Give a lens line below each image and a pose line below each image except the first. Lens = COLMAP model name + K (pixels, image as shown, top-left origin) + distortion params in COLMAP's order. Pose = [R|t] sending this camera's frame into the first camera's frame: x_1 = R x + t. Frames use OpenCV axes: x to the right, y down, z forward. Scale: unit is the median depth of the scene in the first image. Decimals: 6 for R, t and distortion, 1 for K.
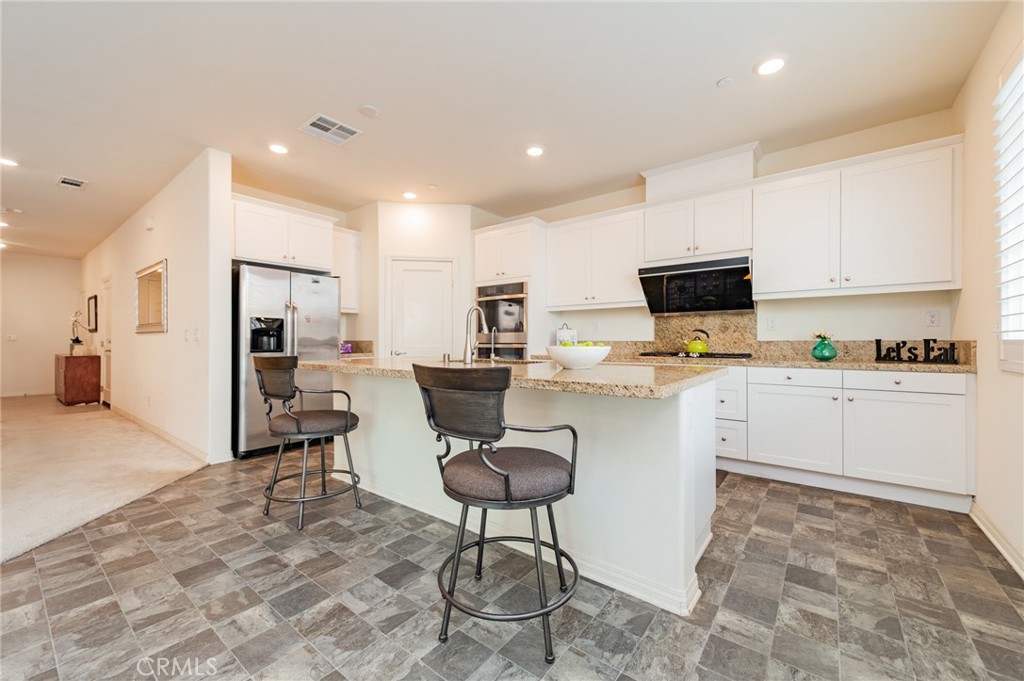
lens RADIAL K [[399.8, 0, 512.6], [0, 399.8, 340.8], [0, 0, 1]] dist [0.011725, -0.003236]
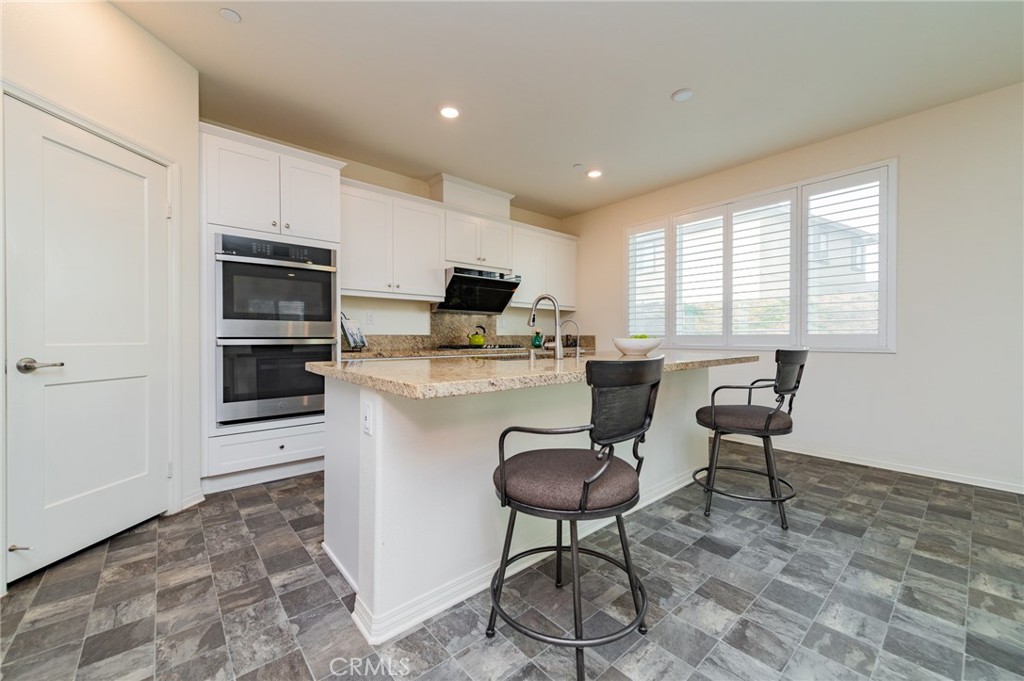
lens RADIAL K [[399.8, 0, 512.7], [0, 399.8, 346.4], [0, 0, 1]] dist [0.011725, -0.003236]
pose [[0.198903, -0.021992, 0.979772, -0.840109], [-0.005417, 0.999708, 0.023540, 0.005607], [-0.980004, -0.009989, 0.198726, 0.770281]]
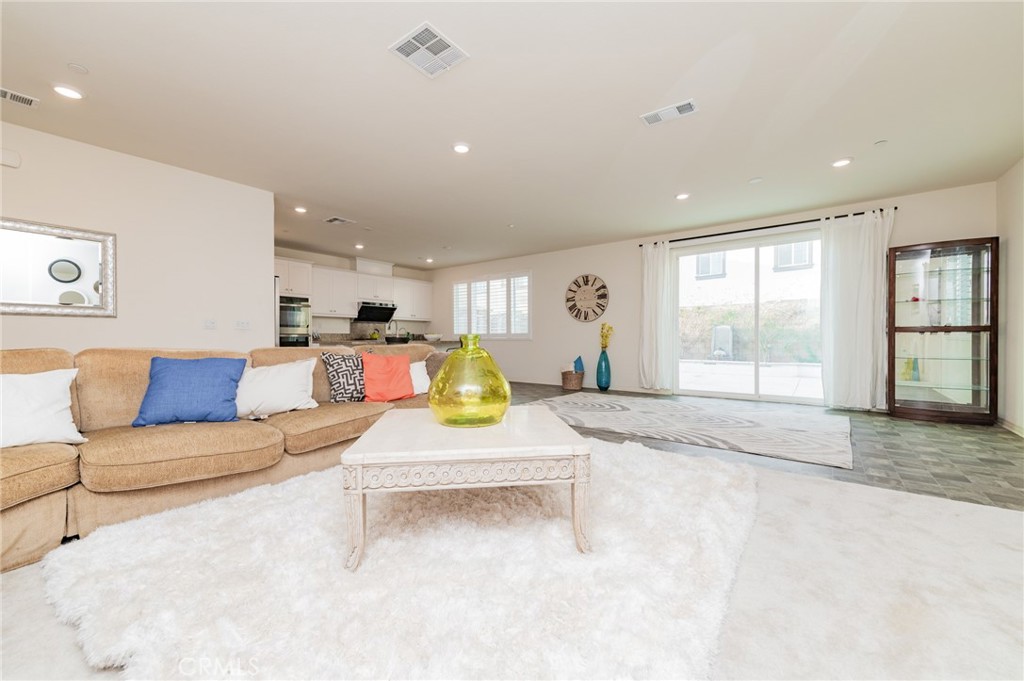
lens RADIAL K [[399.8, 0, 518.6], [0, 399.8, 341.5], [0, 0, 1]] dist [0.011725, -0.003236]
pose [[-0.023331, -0.011556, 0.999661, -2.379557], [-0.019772, 0.999743, 0.011096, 0.002827], [-0.999532, -0.019506, -0.023554, 0.204340]]
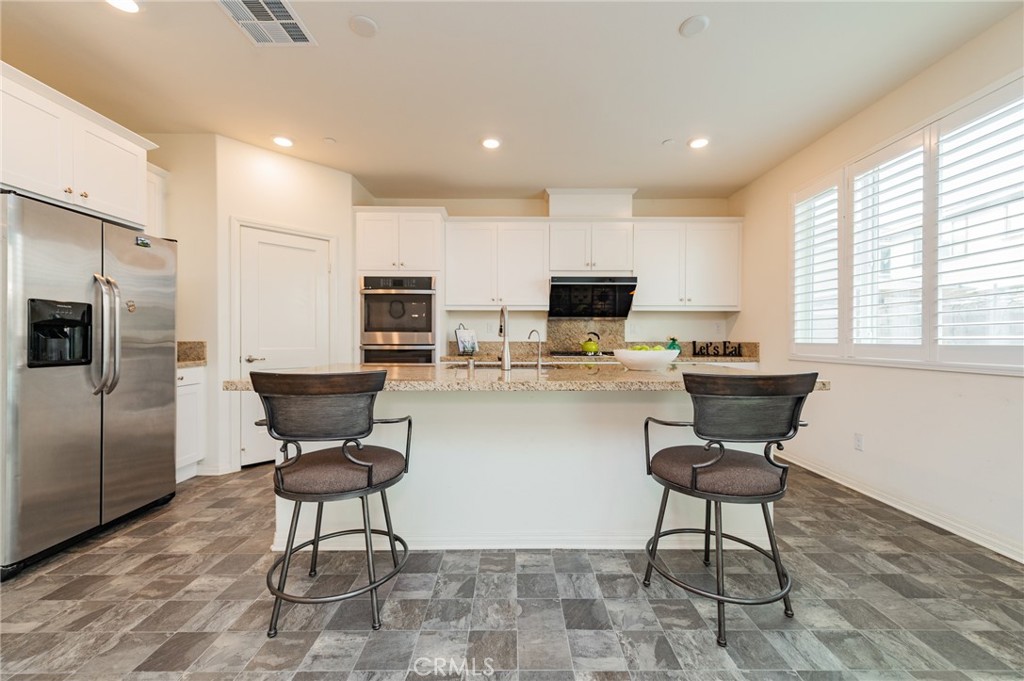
lens RADIAL K [[399.8, 0, 512.2], [0, 399.8, 341.9], [0, 0, 1]] dist [0.011725, -0.003236]
pose [[0.788069, -0.002946, 0.615579, -0.543559], [-0.003879, 0.999945, 0.009752, -0.012633], [-0.615574, -0.010073, 0.788015, 0.238285]]
